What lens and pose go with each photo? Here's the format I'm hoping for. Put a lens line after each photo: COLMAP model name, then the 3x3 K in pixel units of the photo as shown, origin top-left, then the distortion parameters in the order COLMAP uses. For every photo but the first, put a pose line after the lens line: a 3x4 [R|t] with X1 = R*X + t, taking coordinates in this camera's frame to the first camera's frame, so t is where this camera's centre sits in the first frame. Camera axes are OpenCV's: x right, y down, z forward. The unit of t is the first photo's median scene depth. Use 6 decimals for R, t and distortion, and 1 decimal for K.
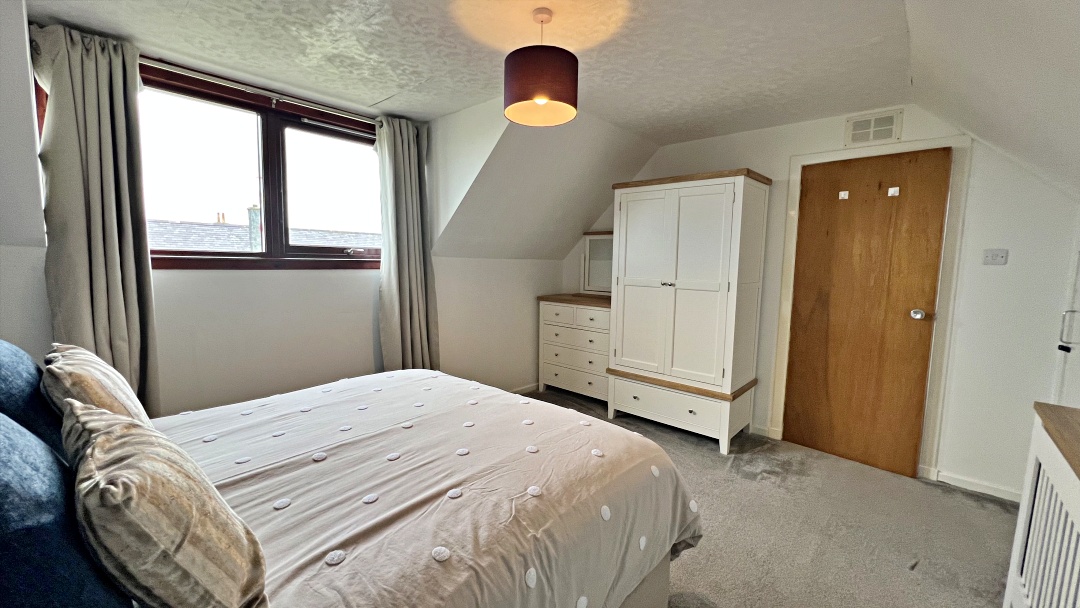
lens RADIAL K [[433.0, 0, 540.3], [0, 433.0, 302.0], [0, 0, 1]] dist [-0.000529, 0.000341]
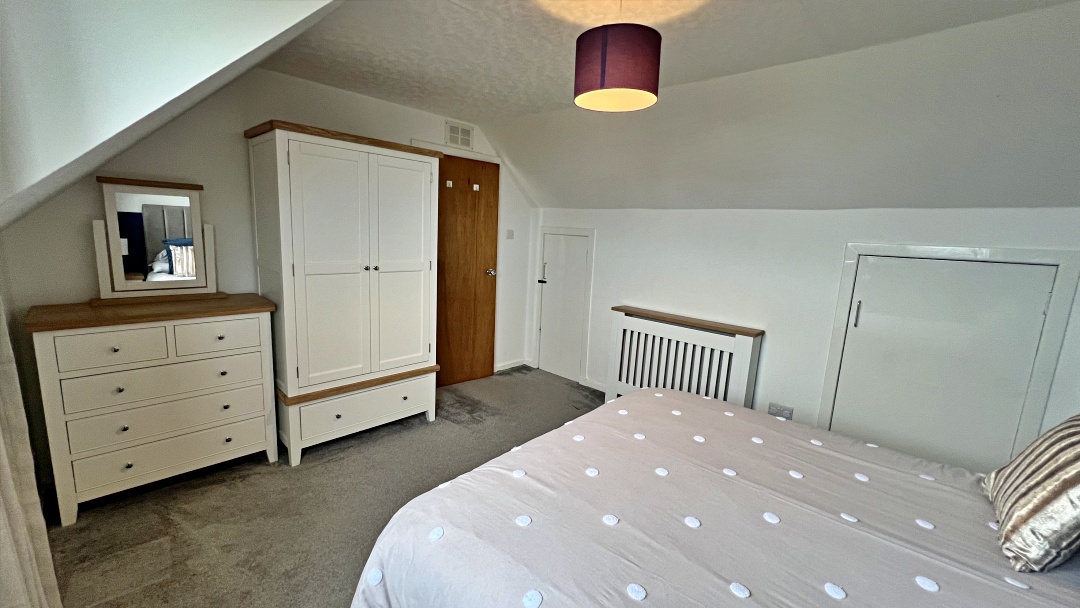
lens RADIAL K [[433.0, 0, 540.3], [0, 433.0, 302.0], [0, 0, 1]] dist [-0.000529, 0.000341]
pose [[0.020669, -0.180766, 0.983309, -0.627336], [0.051354, 0.982413, 0.179522, -0.128663], [-0.998467, 0.046786, 0.029589, 0.754822]]
